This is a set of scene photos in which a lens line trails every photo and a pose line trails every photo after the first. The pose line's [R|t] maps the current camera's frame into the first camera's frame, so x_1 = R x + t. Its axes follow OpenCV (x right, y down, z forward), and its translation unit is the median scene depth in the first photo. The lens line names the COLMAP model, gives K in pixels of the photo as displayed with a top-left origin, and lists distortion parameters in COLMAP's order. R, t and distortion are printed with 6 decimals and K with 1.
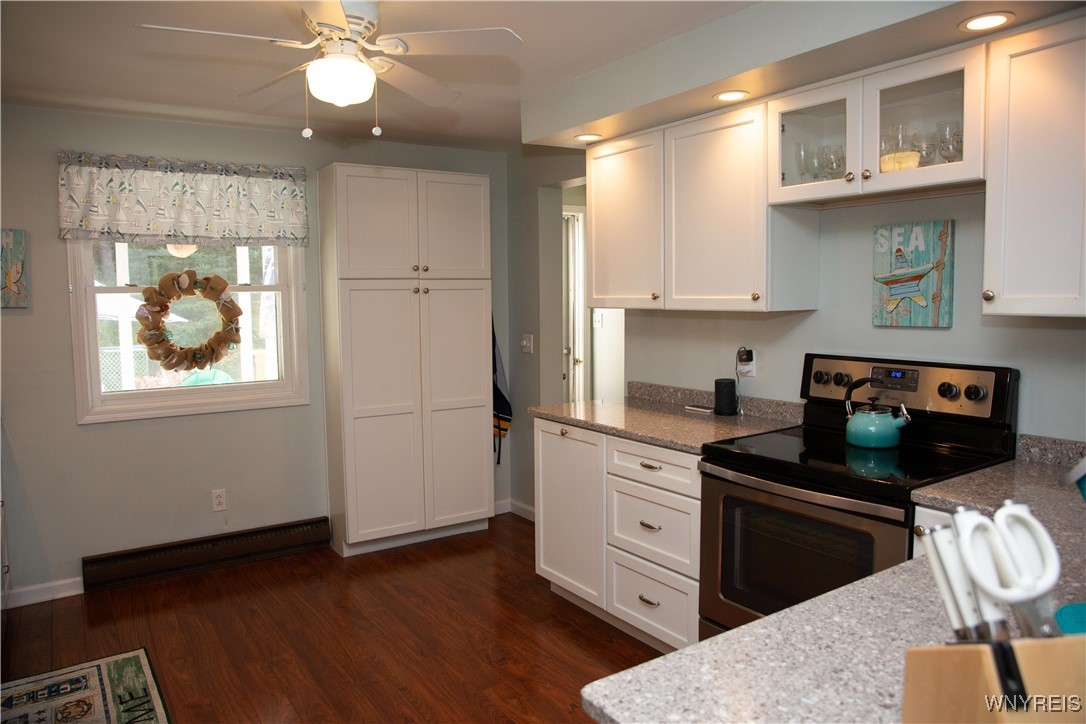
lens RADIAL K [[746.7, 0, 522.6], [0, 746.7, 364.0], [0, 0, 1]] dist [-0.069299, 0.000895]
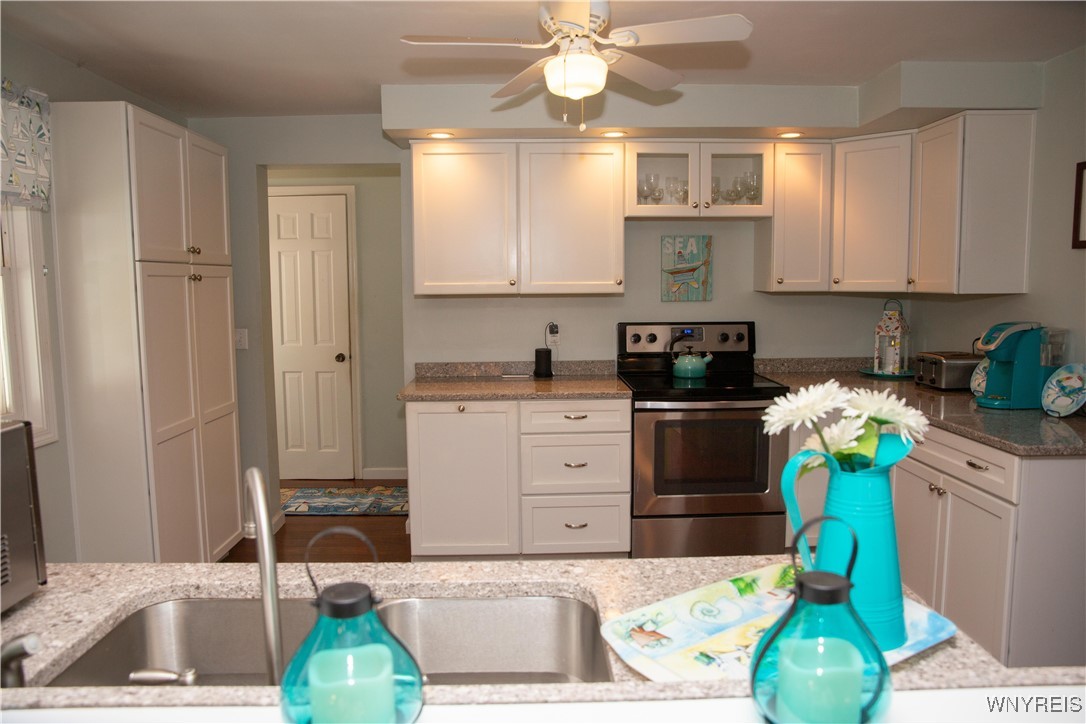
lens RADIAL K [[762.2, 0, 543.0], [0, 762.2, 362.0], [0, 0, 1]] dist [-0.100297, 0.094998]
pose [[0.521055, -0.083479, 0.849431, -1.019173], [0.082926, 0.995449, 0.046961, -0.022125], [-0.849485, 0.045971, 0.525606, 0.400892]]
